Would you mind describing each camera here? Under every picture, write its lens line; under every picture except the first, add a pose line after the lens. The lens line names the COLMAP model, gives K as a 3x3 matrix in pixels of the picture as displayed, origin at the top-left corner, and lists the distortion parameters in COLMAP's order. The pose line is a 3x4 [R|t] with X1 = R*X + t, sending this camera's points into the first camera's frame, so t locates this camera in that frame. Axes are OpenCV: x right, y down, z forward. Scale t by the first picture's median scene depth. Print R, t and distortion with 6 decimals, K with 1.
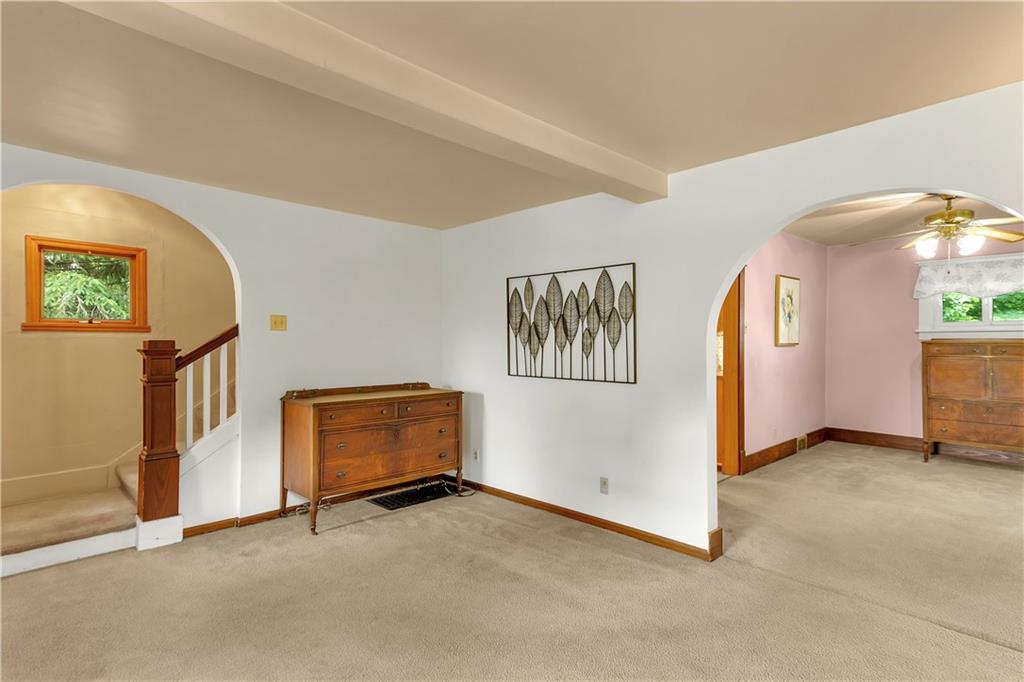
lens RADIAL K [[499.2, 0, 520.9], [0, 499.2, 339.9], [0, 0, 1]] dist [-0.001253, 0.020664]
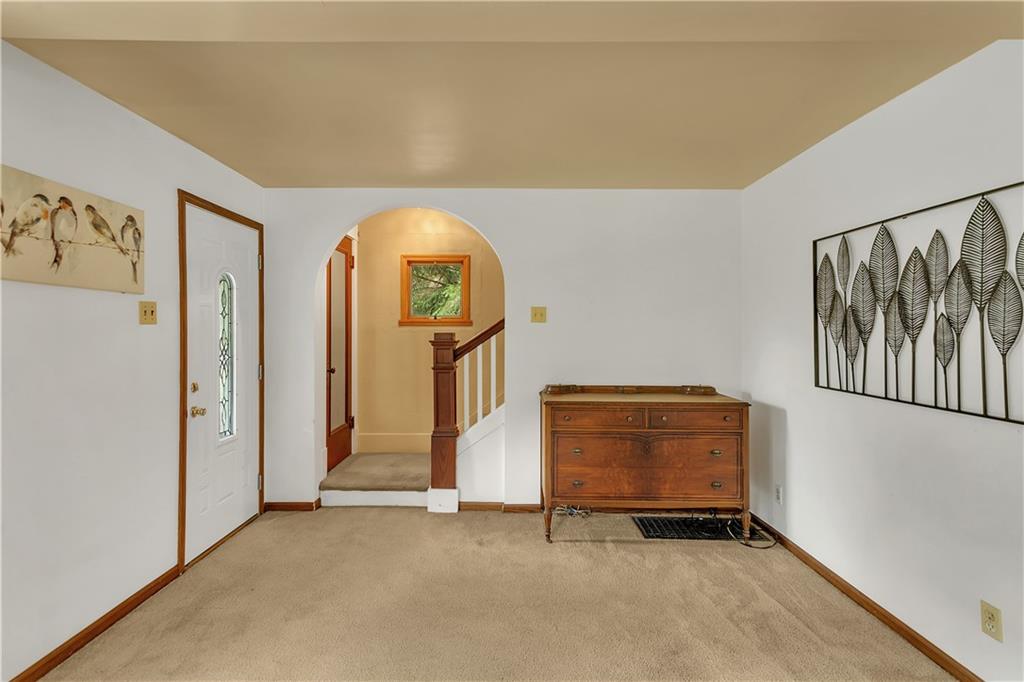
lens RADIAL K [[505.0, 0, 511.9], [0, 505.0, 331.7], [0, 0, 1]] dist [0.029381, 0.001987]
pose [[0.711016, 0.002194, -0.703172, 0.187460], [0.001492, 0.999988, 0.004628, -0.006743], [0.703174, -0.004340, 0.711004, 0.259952]]
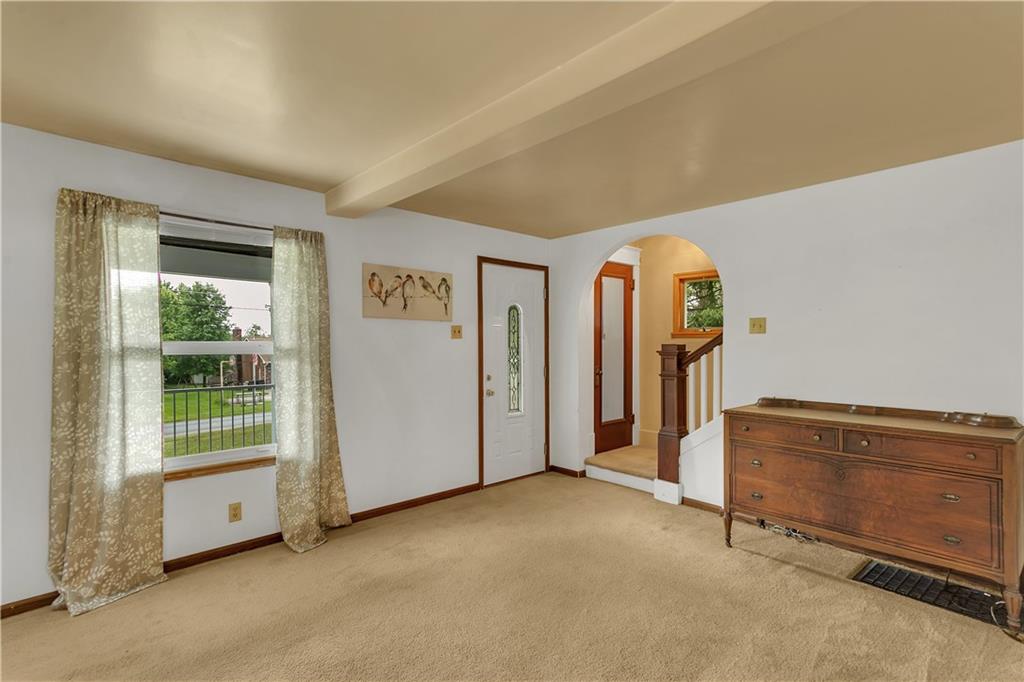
lens RADIAL K [[490.0, 0, 507.3], [0, 490.0, 351.7], [0, 0, 1]] dist [0.000690, 0.019630]
pose [[-0.025291, 0.017293, -0.999531, 0.497129], [0.004210, 0.999843, 0.017192, -0.002613], [0.999671, -0.003773, -0.025360, 0.555771]]
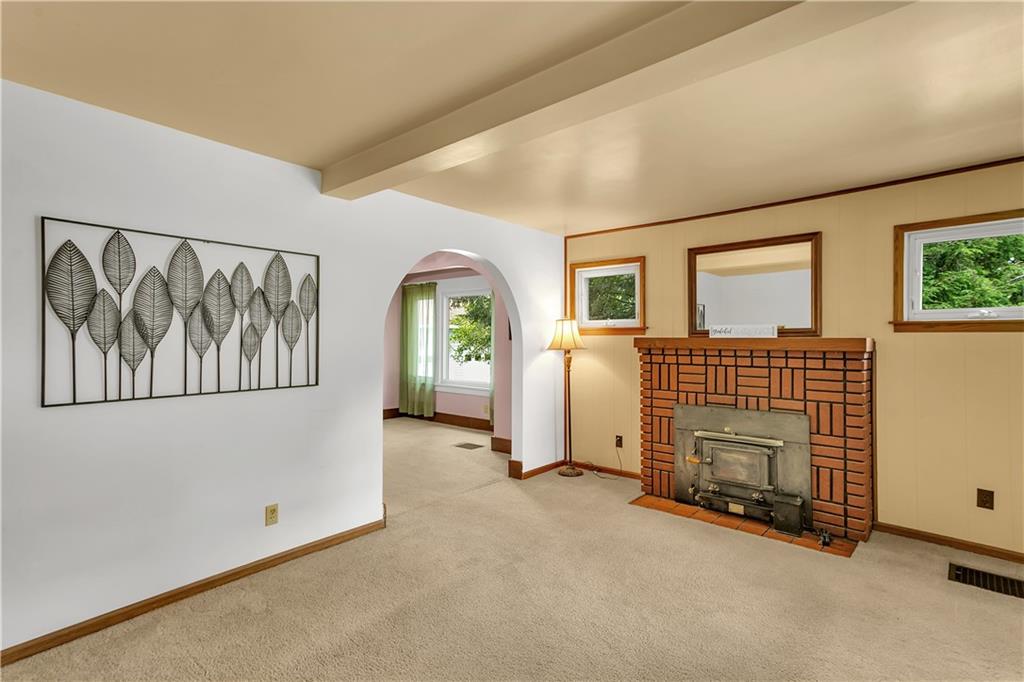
lens RADIAL K [[499.2, 0, 520.9], [0, 499.2, 339.9], [0, 0, 1]] dist [-0.001253, 0.020664]
pose [[-0.078569, -0.003045, 0.996904, -0.655951], [-0.001384, 0.999995, 0.002946, -0.000471], [-0.996908, -0.001148, -0.078573, 0.623593]]
